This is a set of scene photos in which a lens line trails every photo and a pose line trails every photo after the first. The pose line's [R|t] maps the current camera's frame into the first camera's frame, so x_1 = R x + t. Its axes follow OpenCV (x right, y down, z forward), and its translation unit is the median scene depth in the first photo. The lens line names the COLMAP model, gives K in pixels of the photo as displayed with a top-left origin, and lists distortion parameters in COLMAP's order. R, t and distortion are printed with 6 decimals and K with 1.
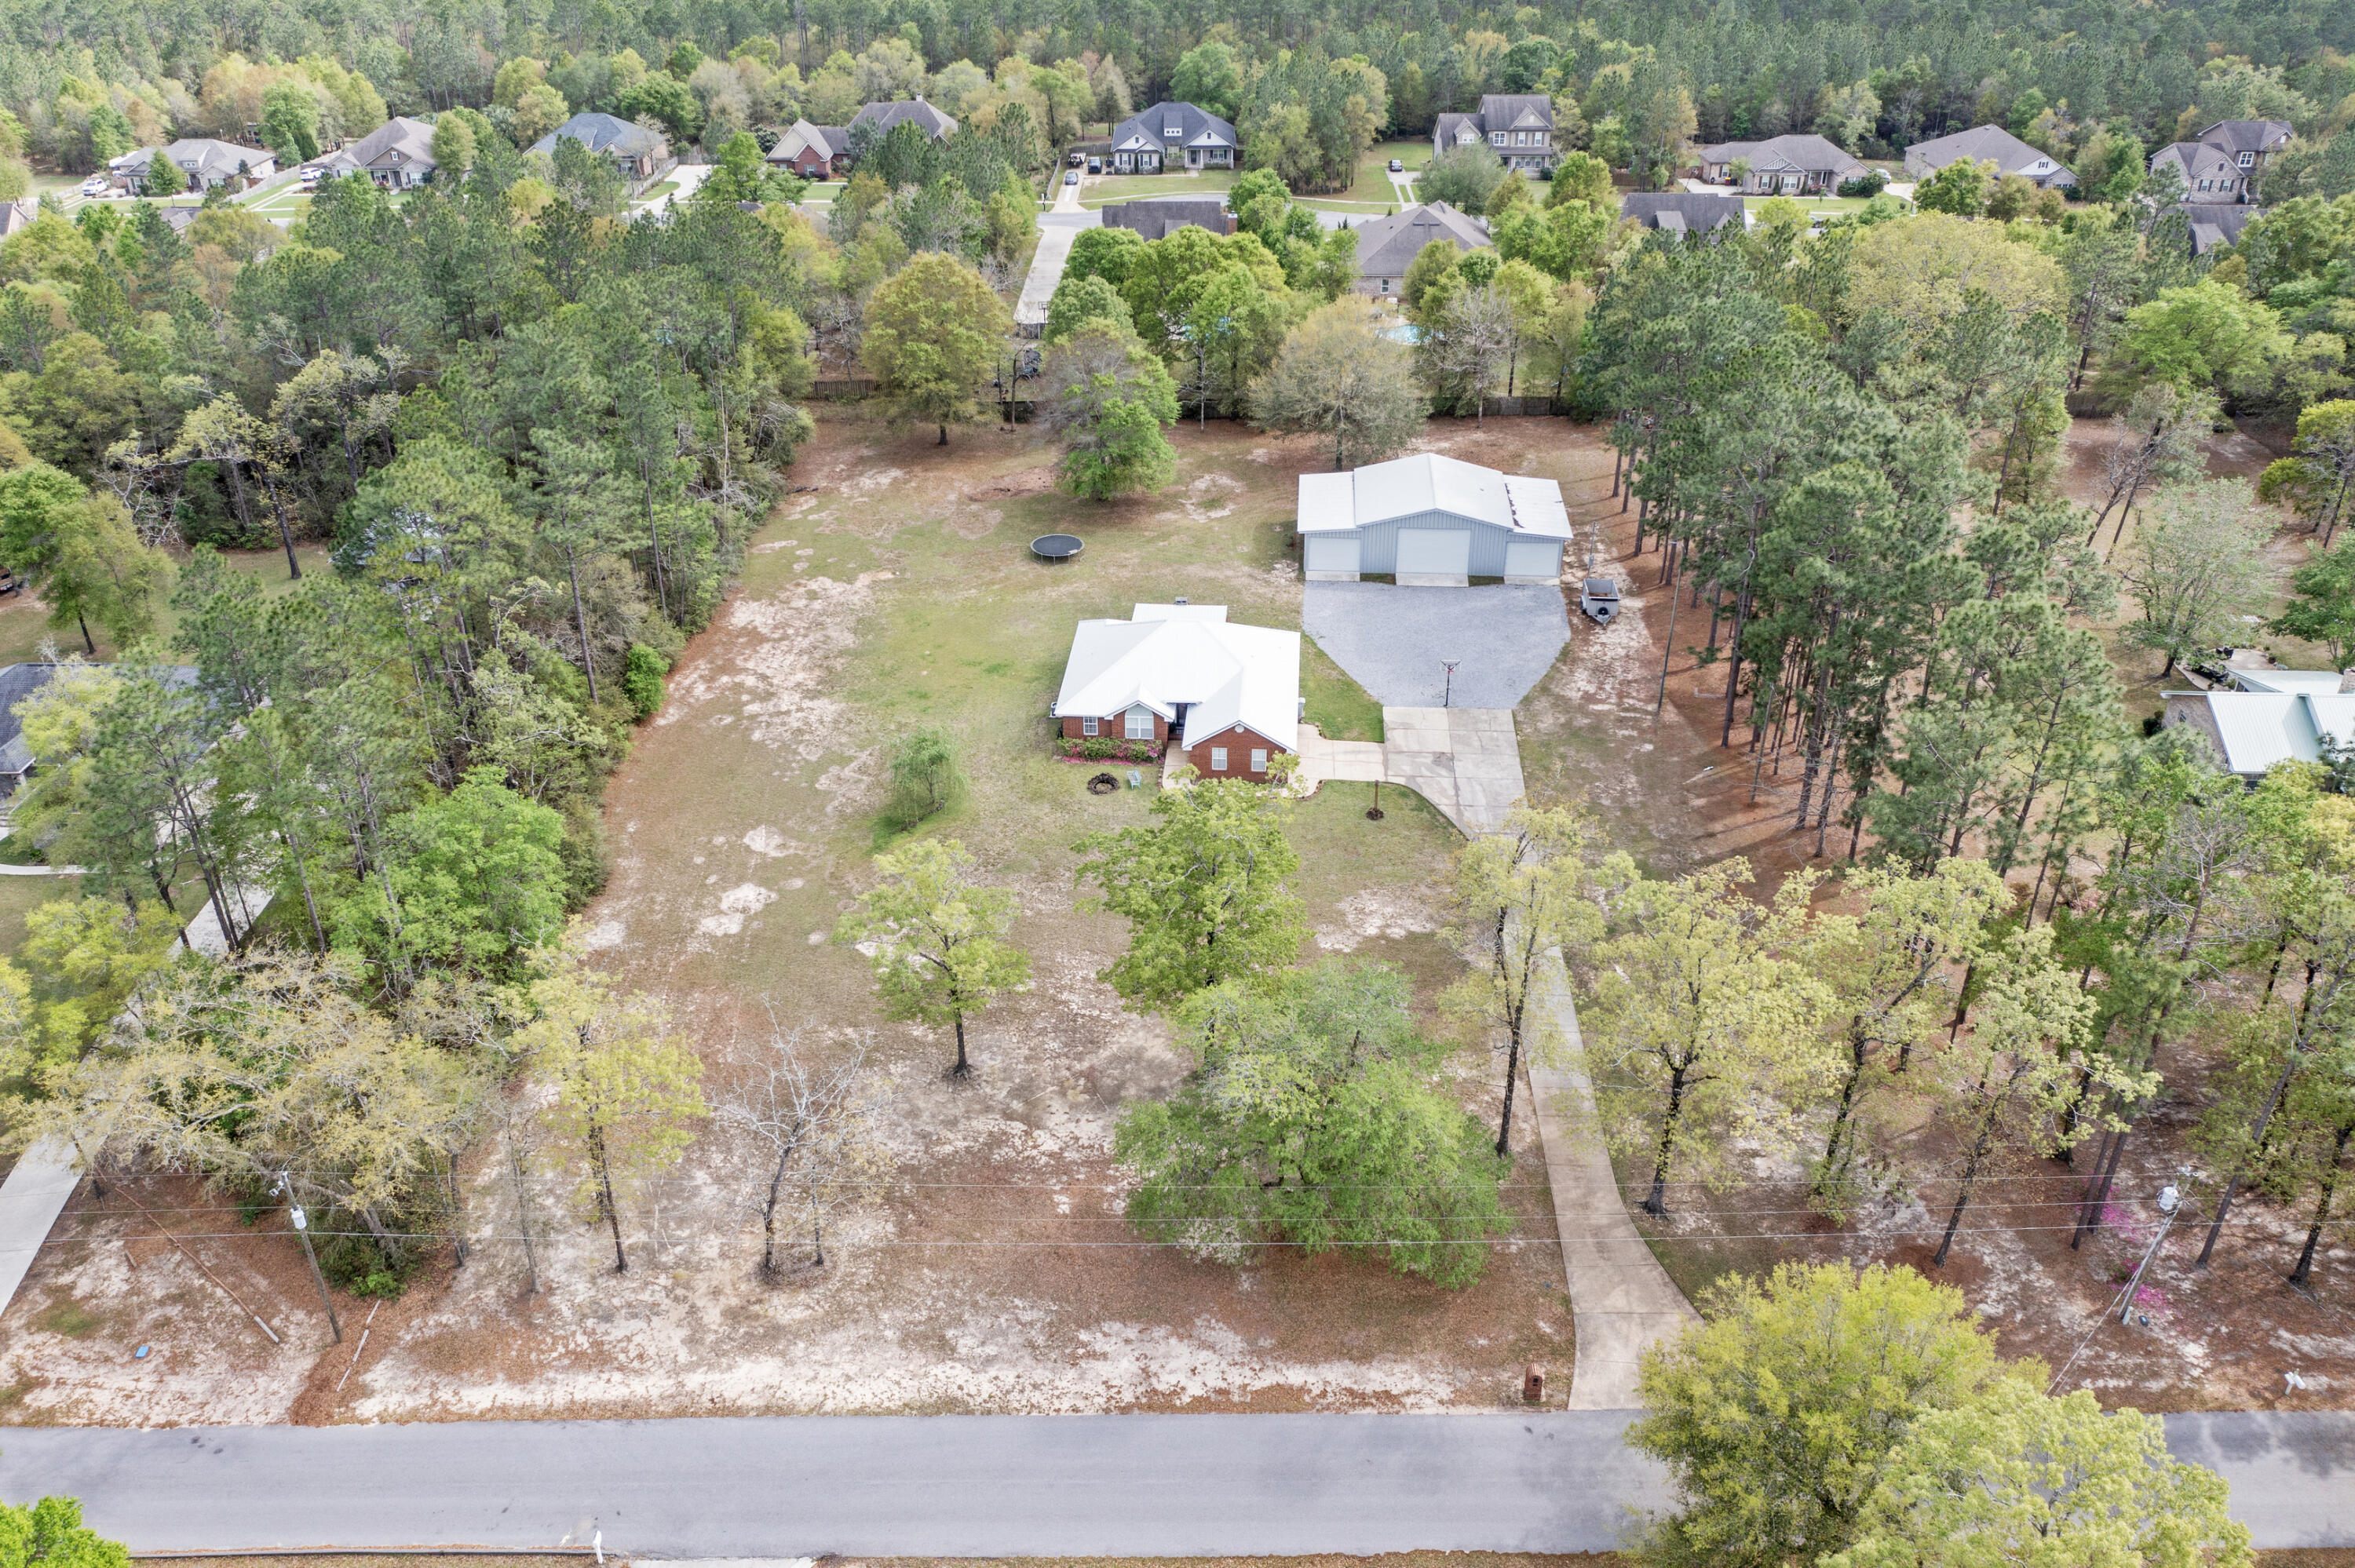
lens RADIAL K [[1911.3, 0, 1270.6], [0, 1911.3, 780.5], [0, 0, 1]] dist [-0.017727, -0.006760]
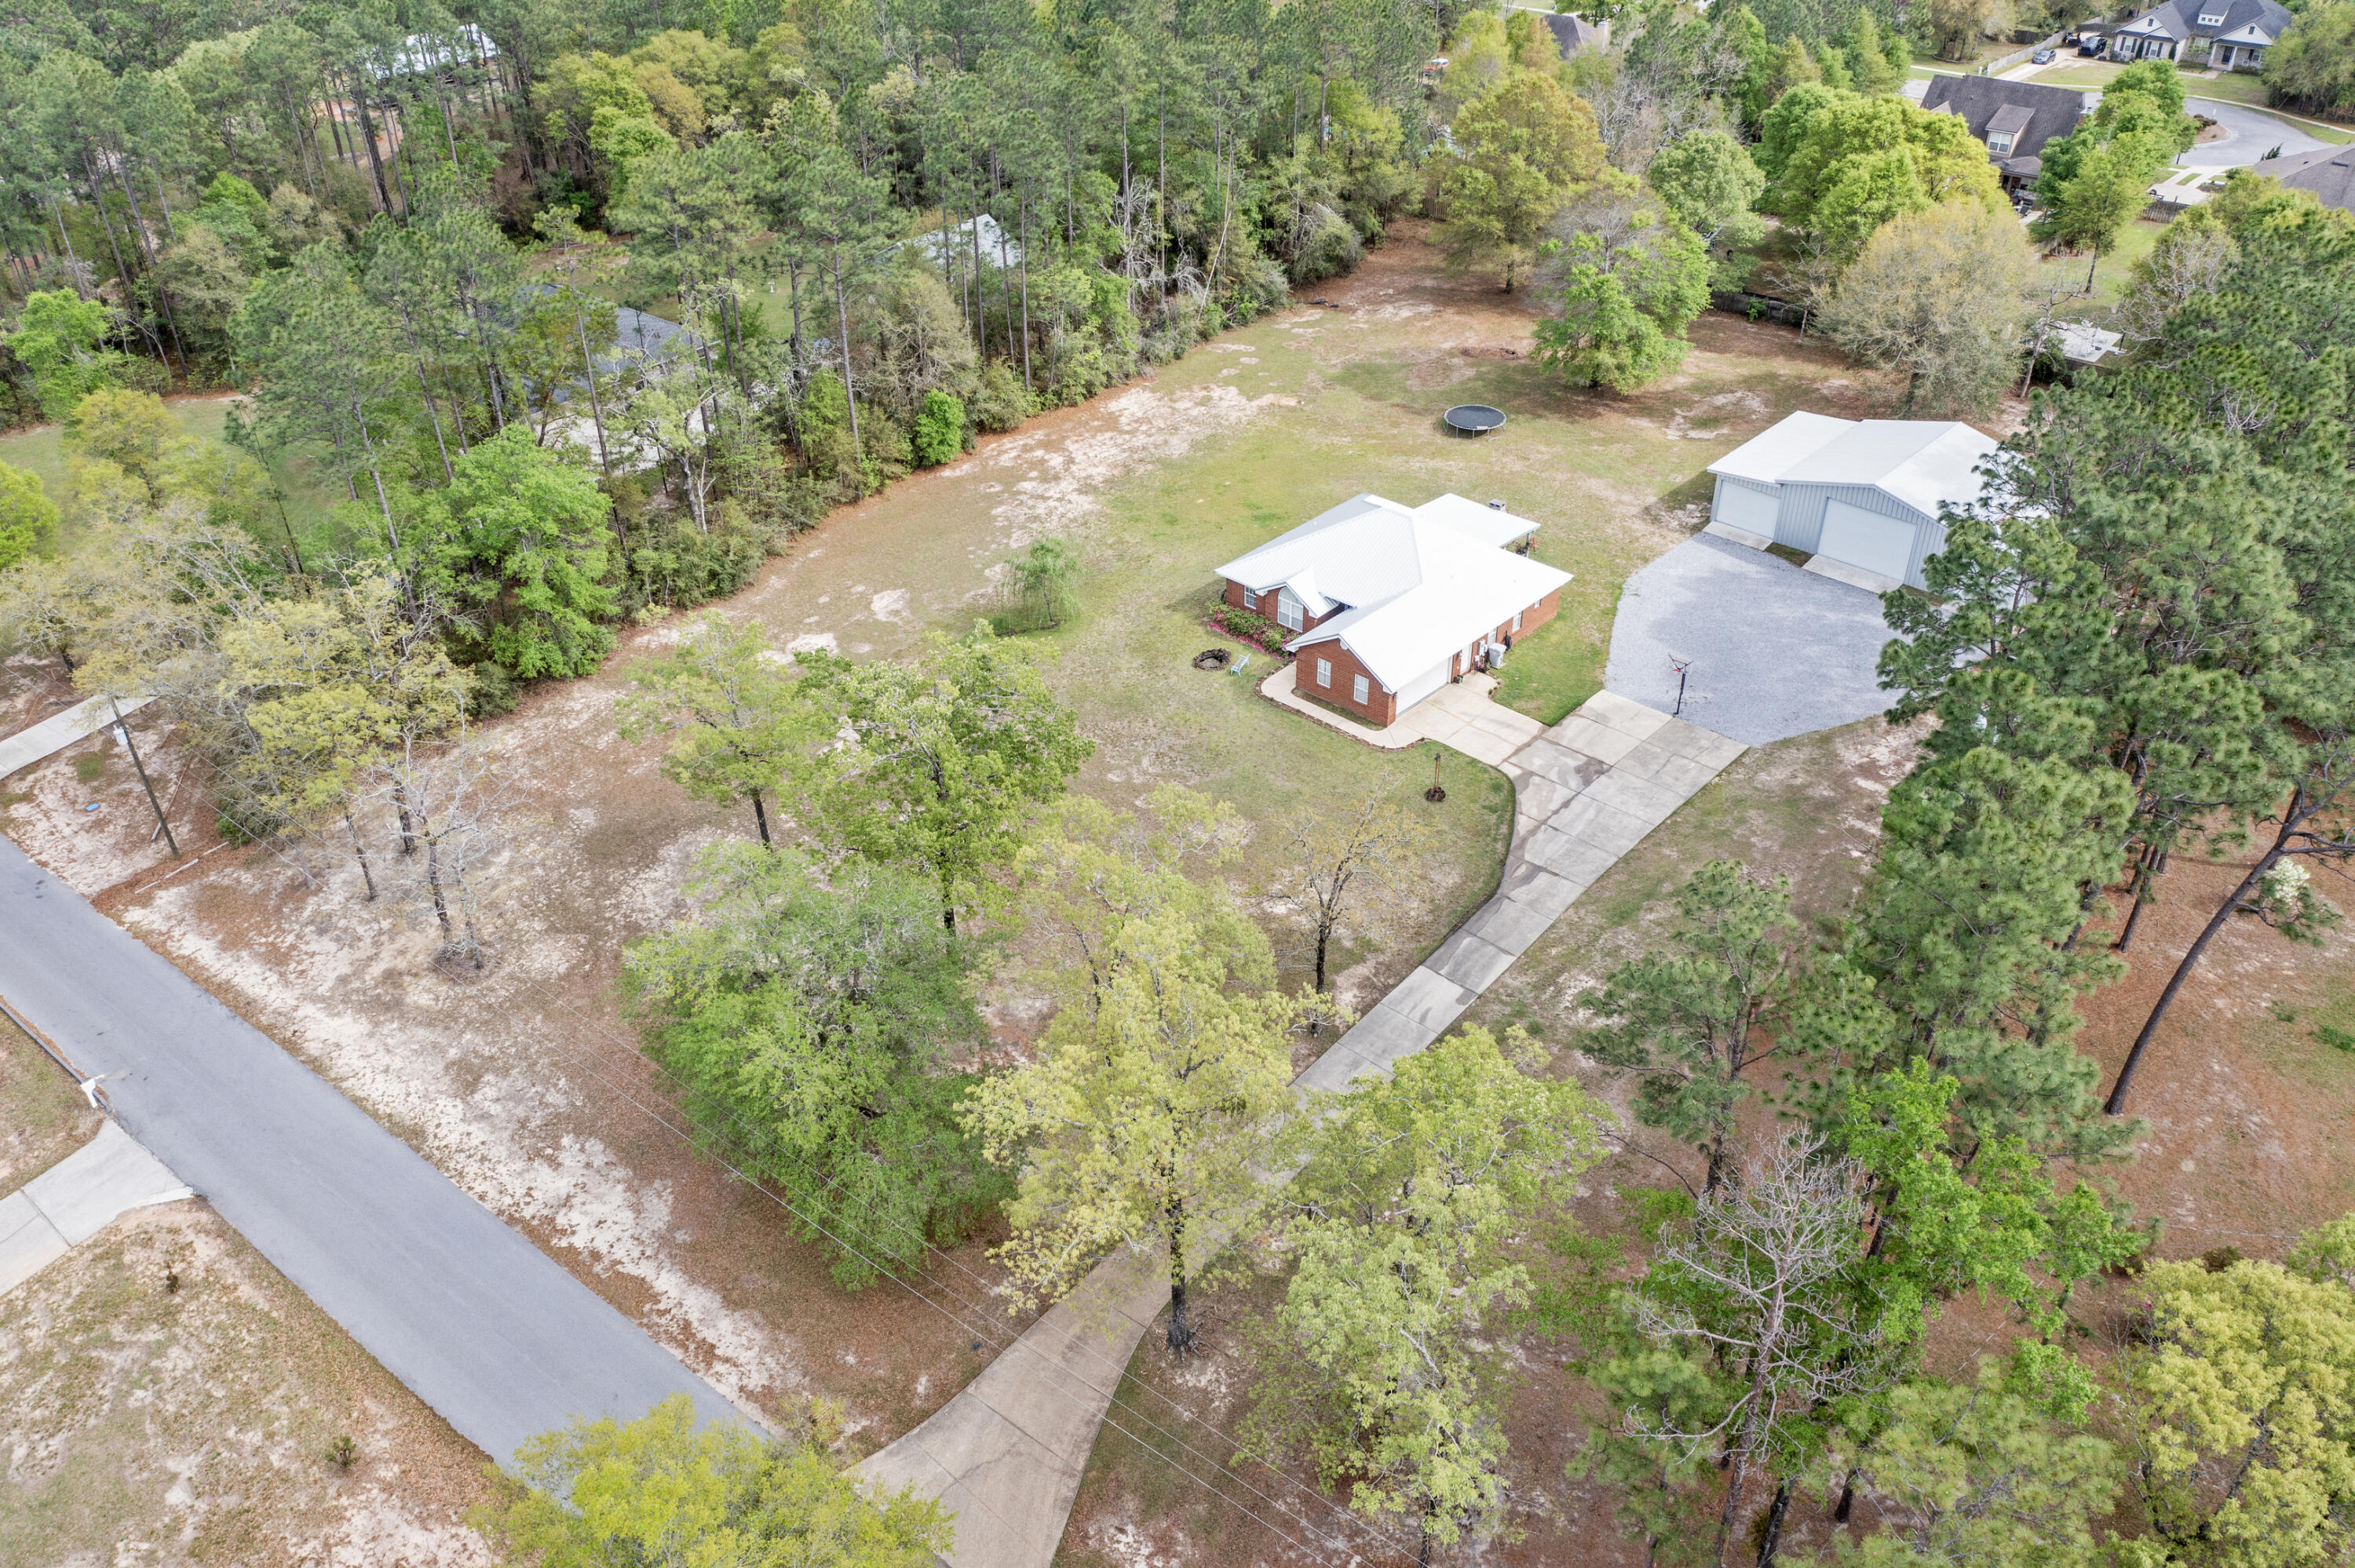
lens RADIAL K [[1961.3, 0, 1177.5], [0, 1961.3, 784.0], [0, 0, 1]] dist [-0.012638, -0.003258]
pose [[0.766545, 0.341451, -0.543893, 0.405953], [-0.309866, 0.938478, 0.152452, -0.076393], [0.562487, 0.051672, 0.825190, 0.251059]]
